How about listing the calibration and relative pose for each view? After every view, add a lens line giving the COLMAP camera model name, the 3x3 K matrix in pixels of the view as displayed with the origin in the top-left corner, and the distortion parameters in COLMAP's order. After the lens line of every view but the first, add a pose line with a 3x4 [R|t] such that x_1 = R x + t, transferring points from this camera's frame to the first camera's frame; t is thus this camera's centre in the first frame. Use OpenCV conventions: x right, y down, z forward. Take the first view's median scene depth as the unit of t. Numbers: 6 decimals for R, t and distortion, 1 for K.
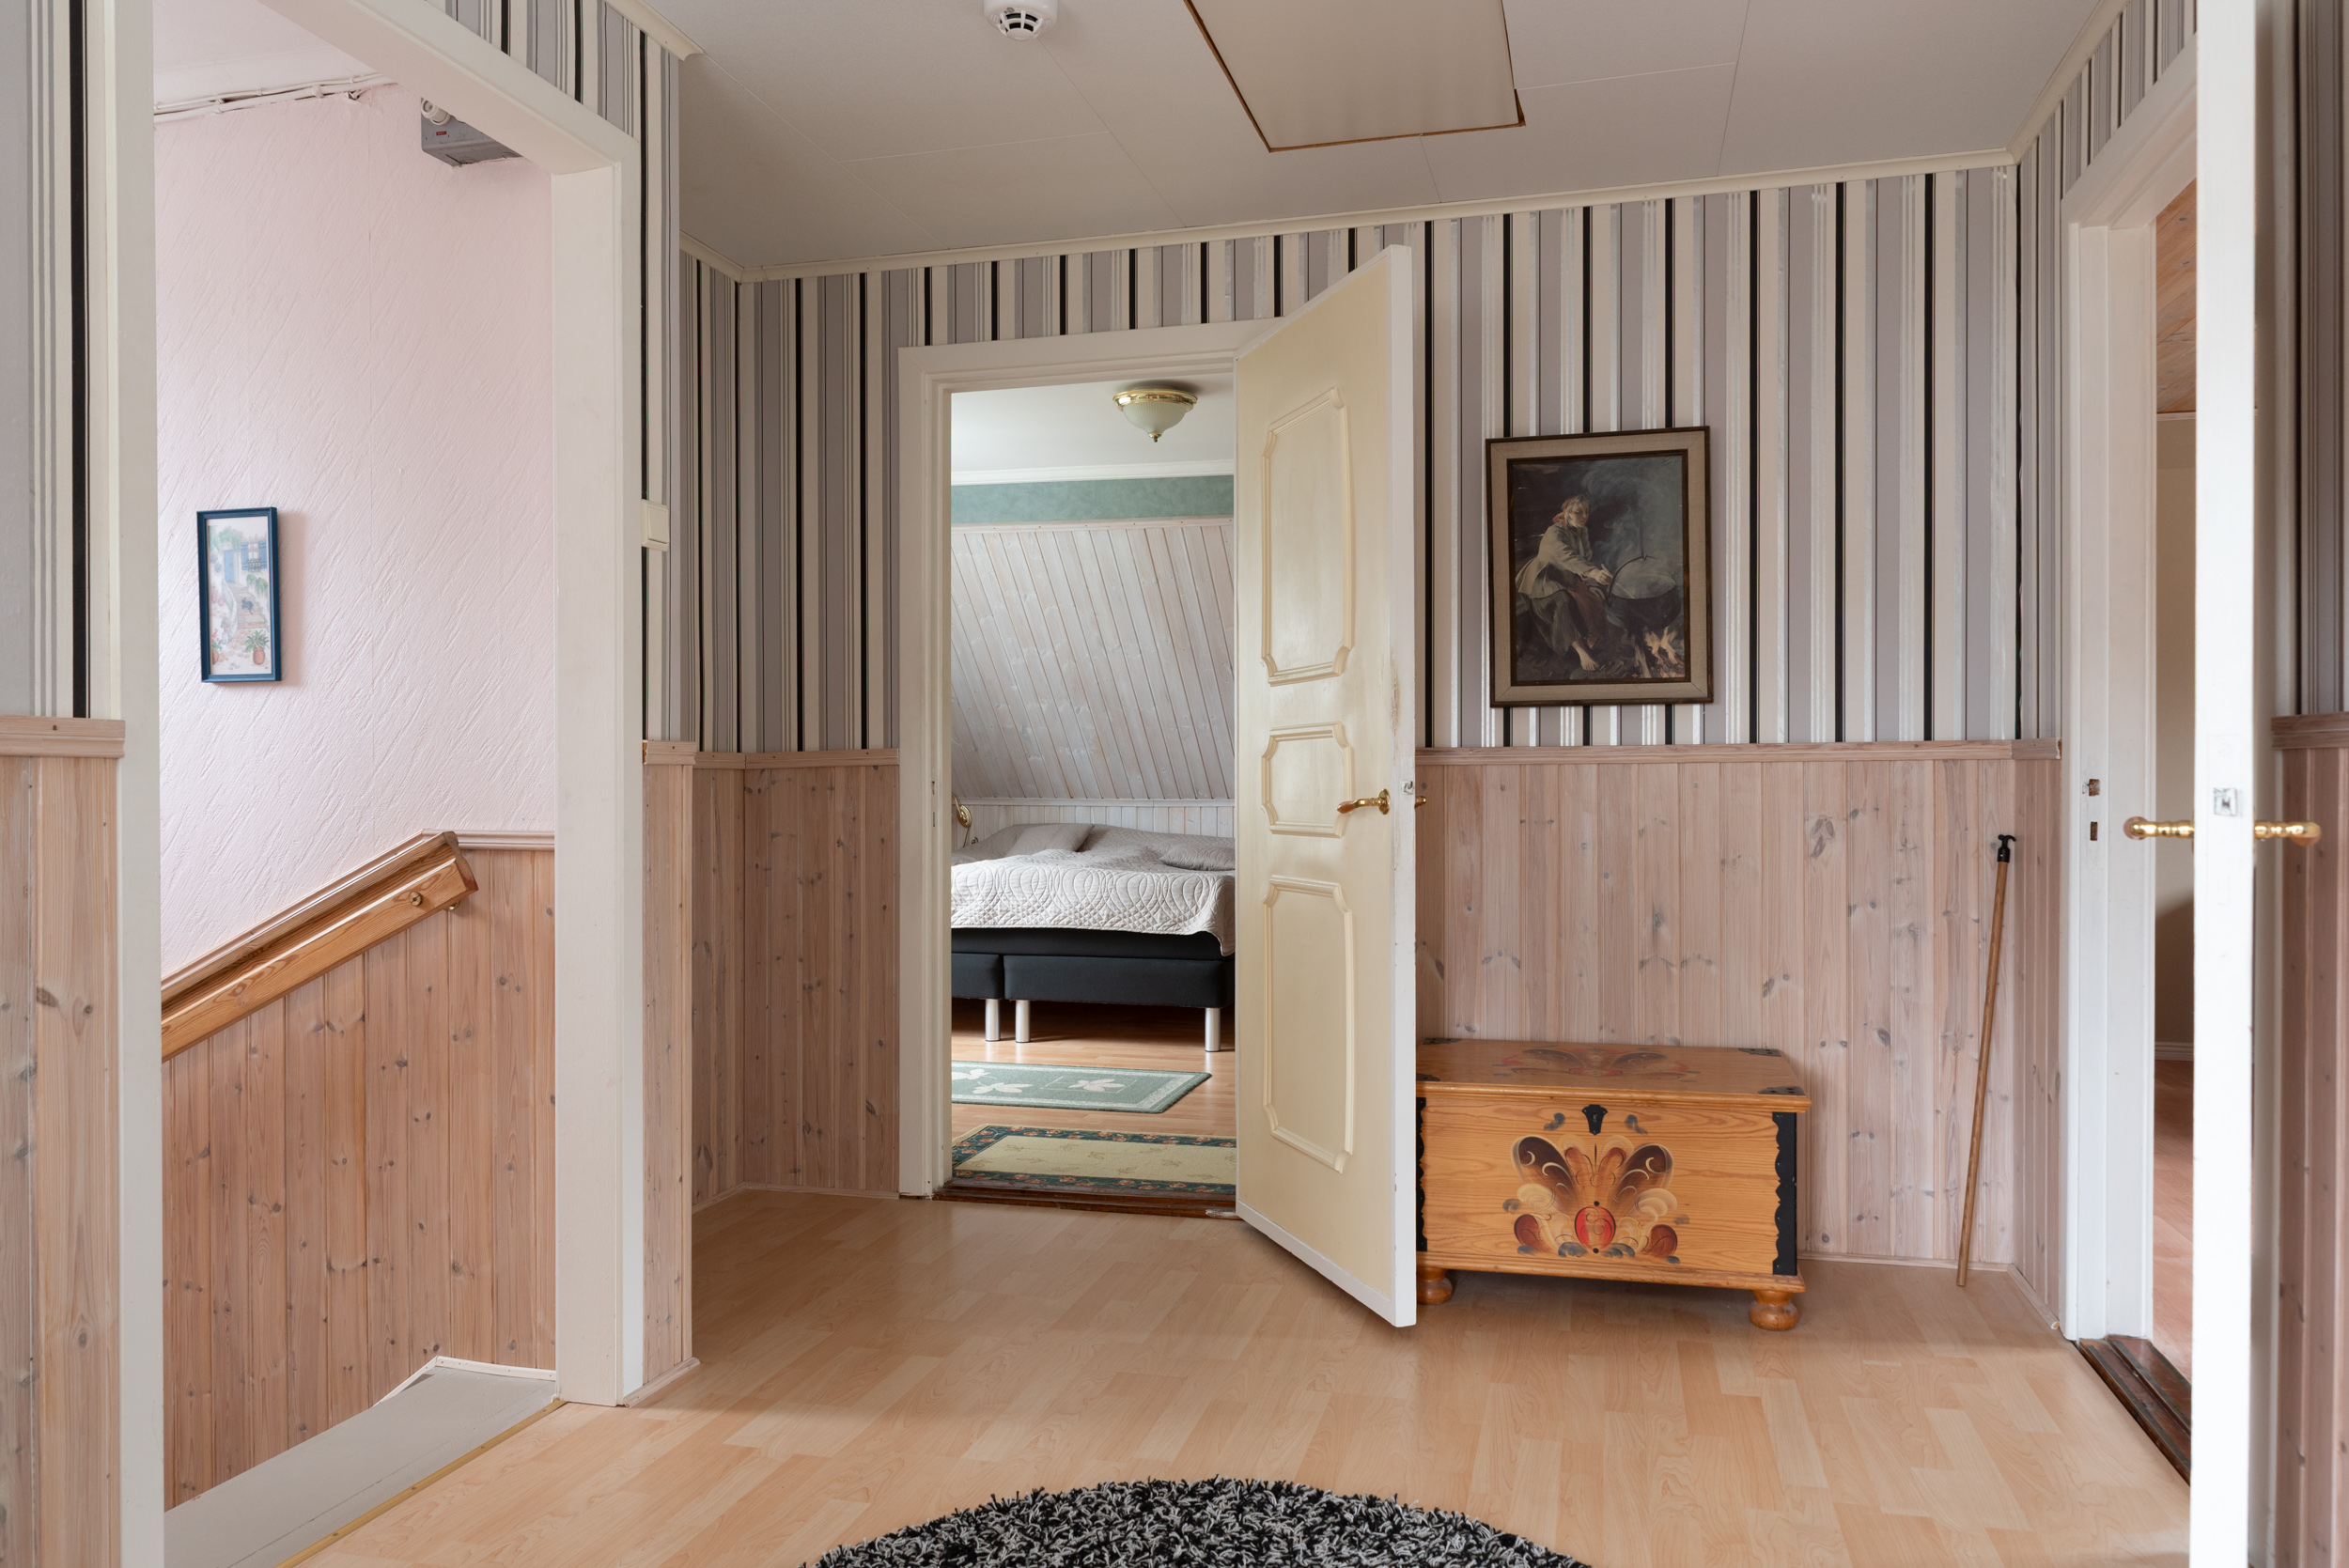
lens RADIAL K [[1581.7, 0, 1174.5], [0, 1581.7, 784.0], [0, 0, 1]] dist [-0.007897, -0.001892]
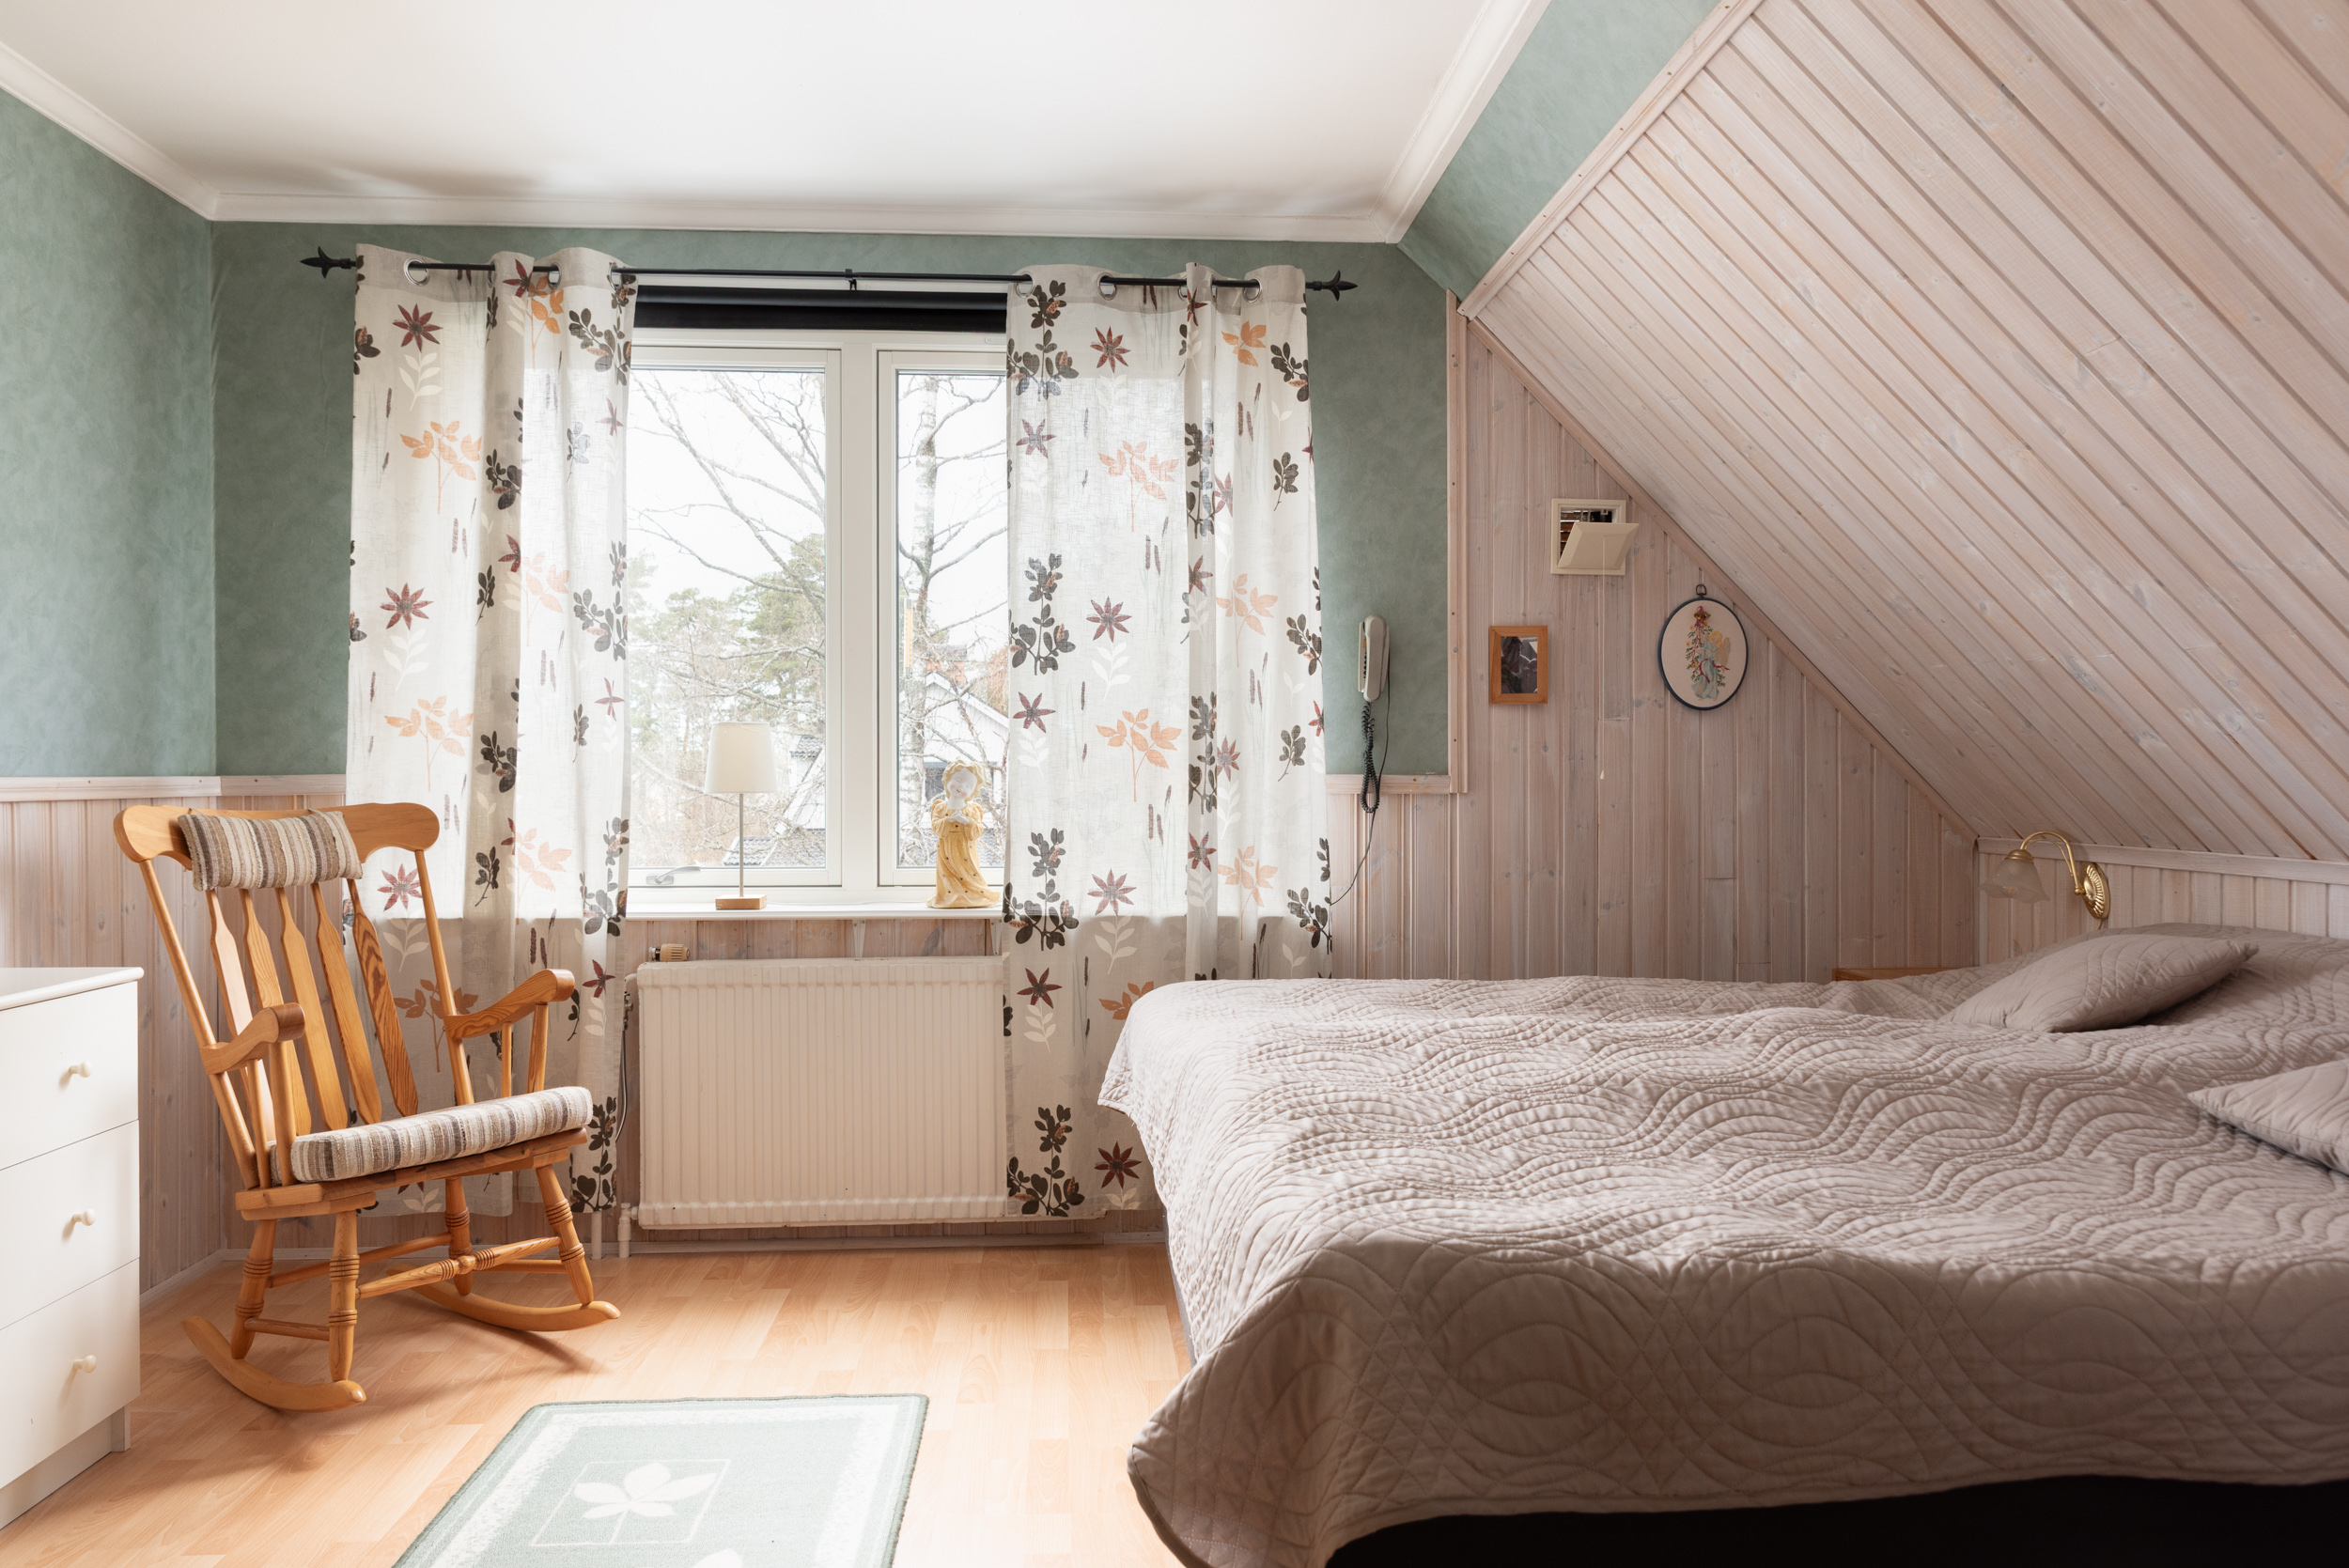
lens RADIAL K [[1600.9, 0, 1184.1], [0, 1600.9, 794.4], [0, 0, 1]] dist [-0.002056, 0.000336]
pose [[0.322693, 0.008046, -0.946470, 0.214726], [-0.005164, 0.999964, 0.006740, -0.006660], [0.946490, 0.002712, 0.322723, 0.792406]]
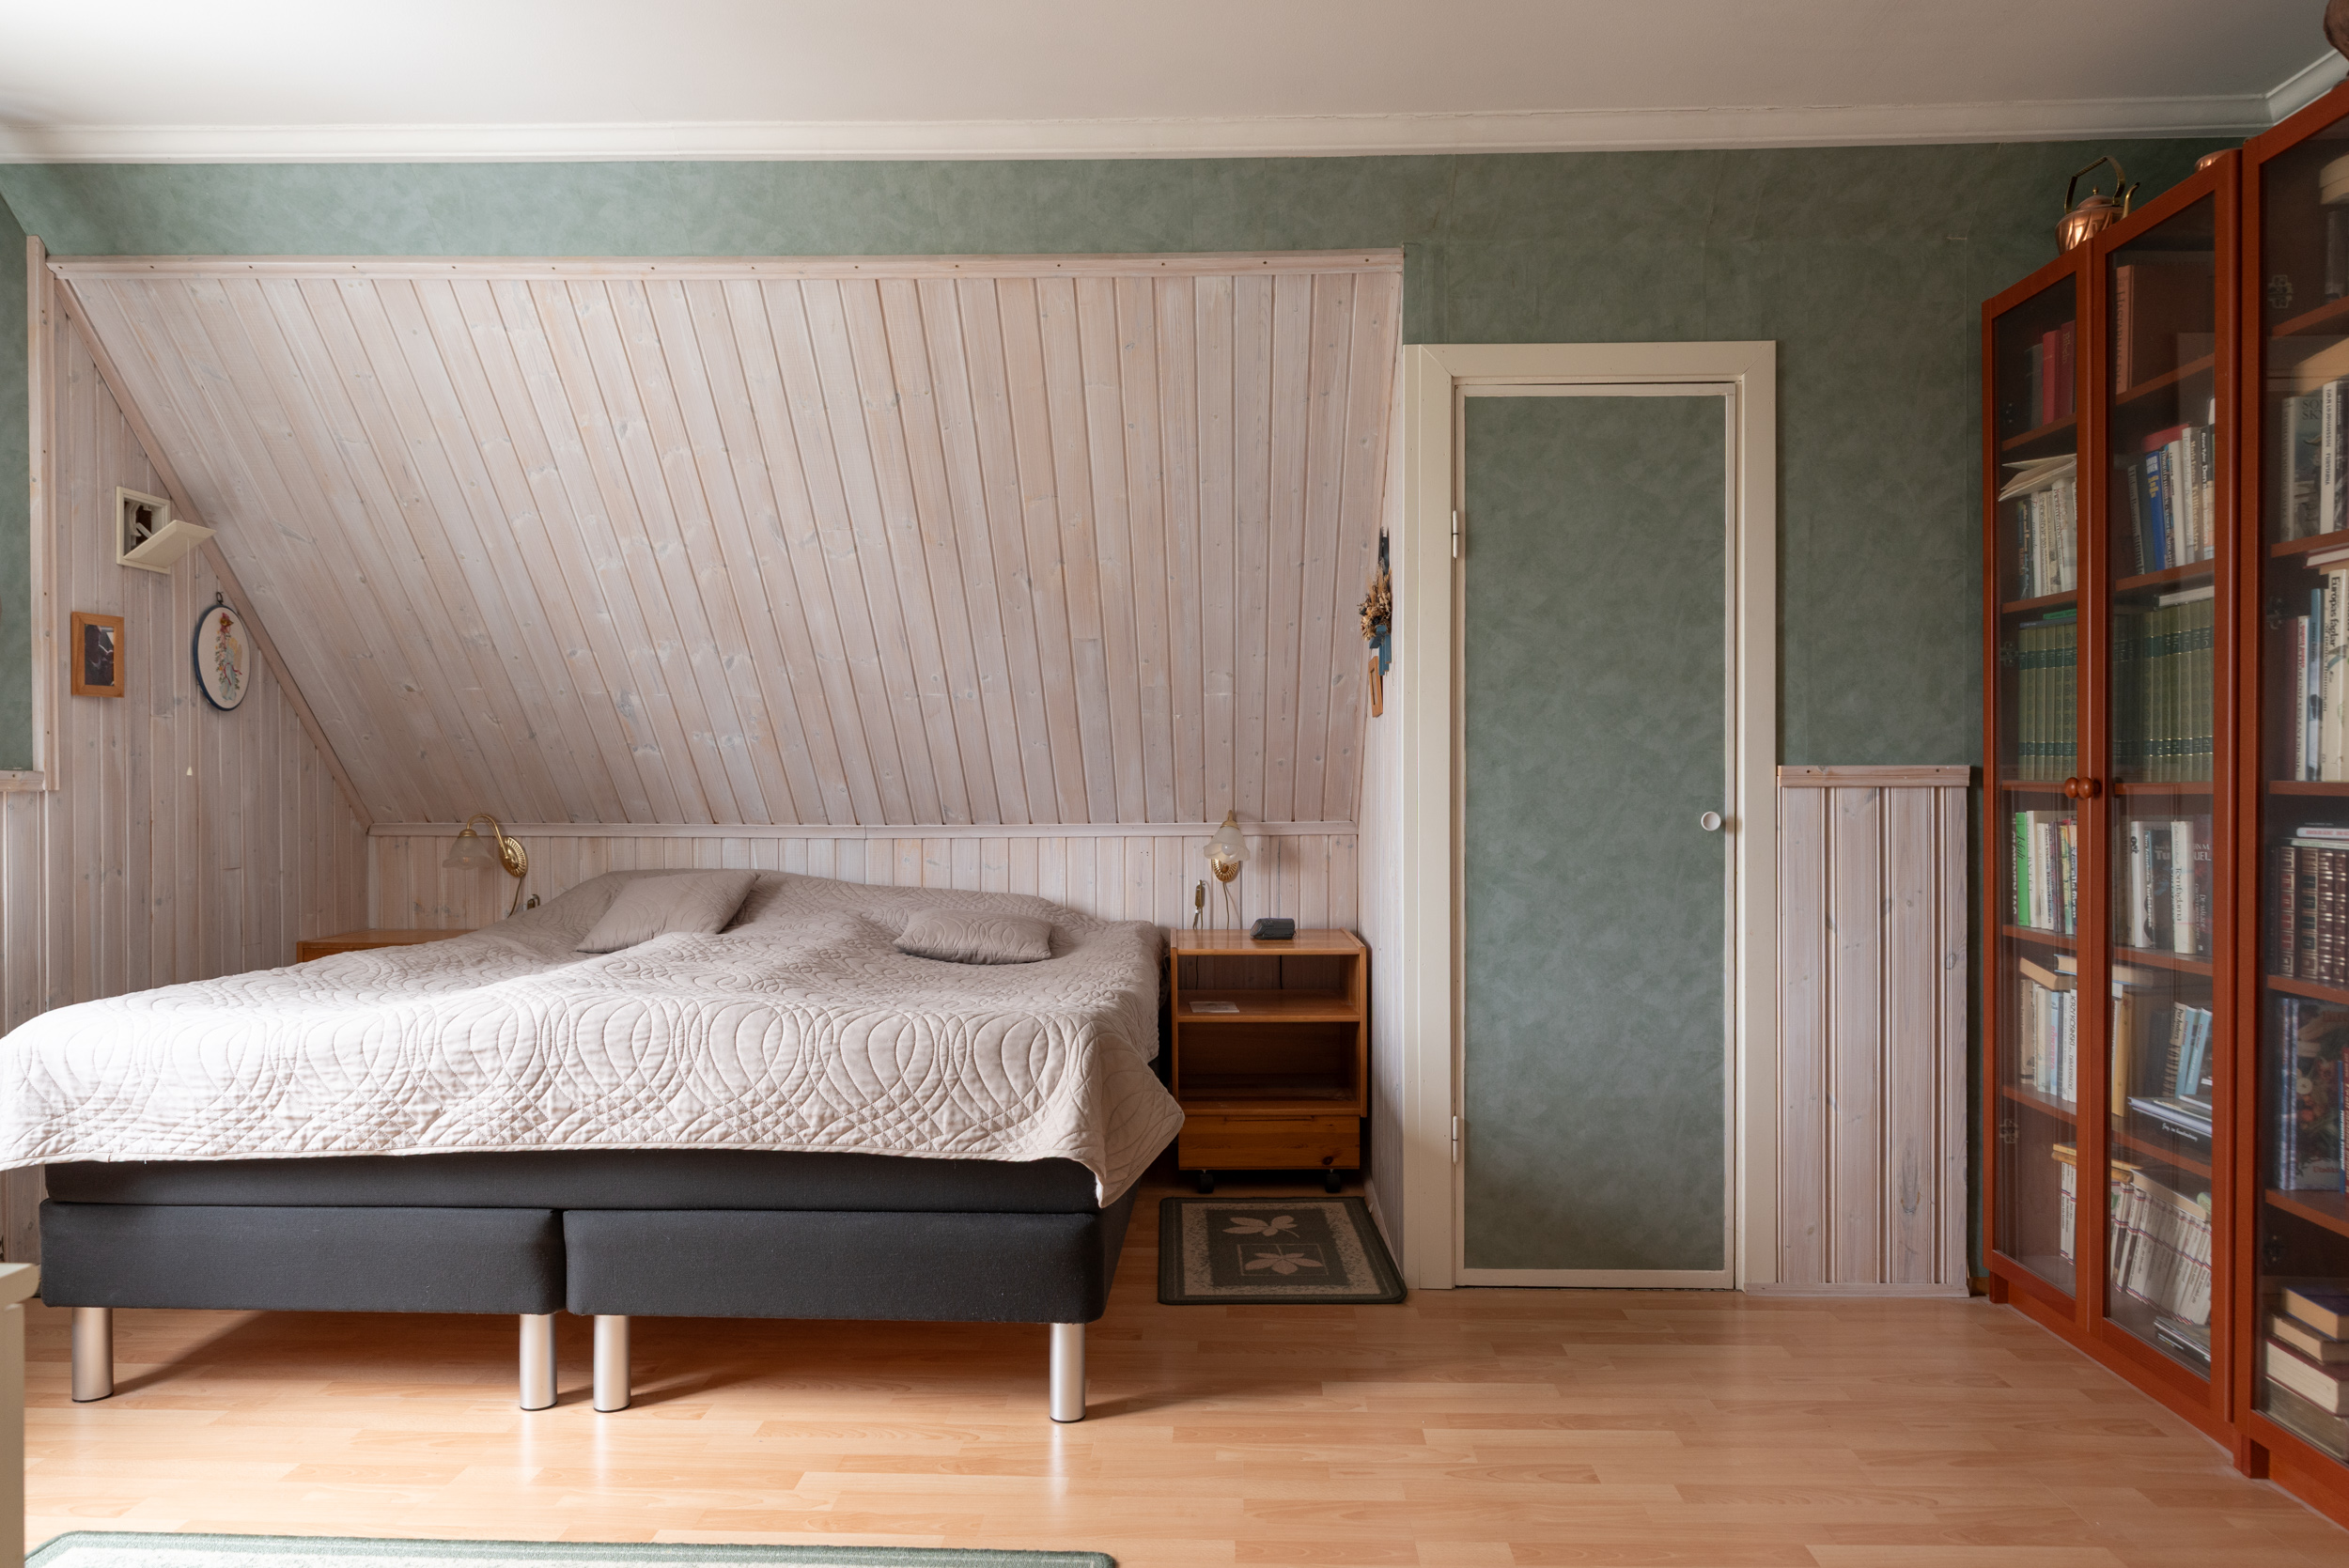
lens RADIAL K [[1600.9, 0, 1184.1], [0, 1600.9, 794.4], [0, 0, 1]] dist [-0.002056, 0.000336]
pose [[0.973449, -0.002227, 0.228893, -0.039769], [0.001393, 0.999992, 0.003803, -0.004038], [-0.228900, -0.003384, 0.973444, 0.490909]]
